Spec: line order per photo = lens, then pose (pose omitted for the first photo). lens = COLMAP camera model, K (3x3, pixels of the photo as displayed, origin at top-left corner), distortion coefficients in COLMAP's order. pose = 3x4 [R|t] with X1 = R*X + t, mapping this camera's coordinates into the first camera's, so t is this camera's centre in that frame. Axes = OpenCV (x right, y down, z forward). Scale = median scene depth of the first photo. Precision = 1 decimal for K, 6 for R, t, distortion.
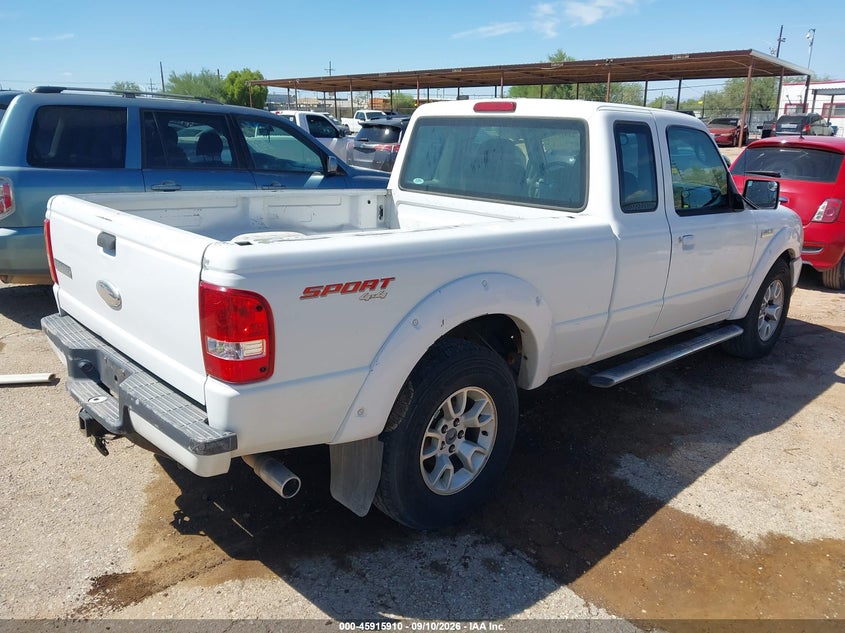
lens RADIAL K [[650.9, 0, 424.8], [0, 650.9, 313.0], [0, 0, 1]] dist [0.097605, -0.157088]
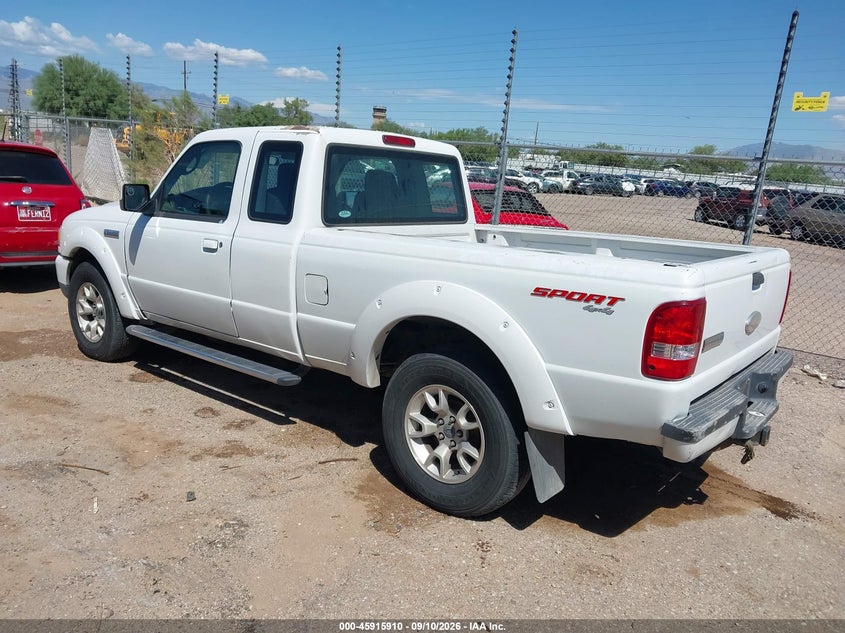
lens RADIAL K [[655.1, 0, 387.8], [0, 655.1, 317.9], [0, 0, 1]] dist [0.094397, -0.154399]
pose [[-0.085597, -0.245926, 0.965502, -1.439496], [0.212016, 0.942368, 0.258829, -0.443826], [-0.973510, 0.226857, -0.028523, 1.530207]]
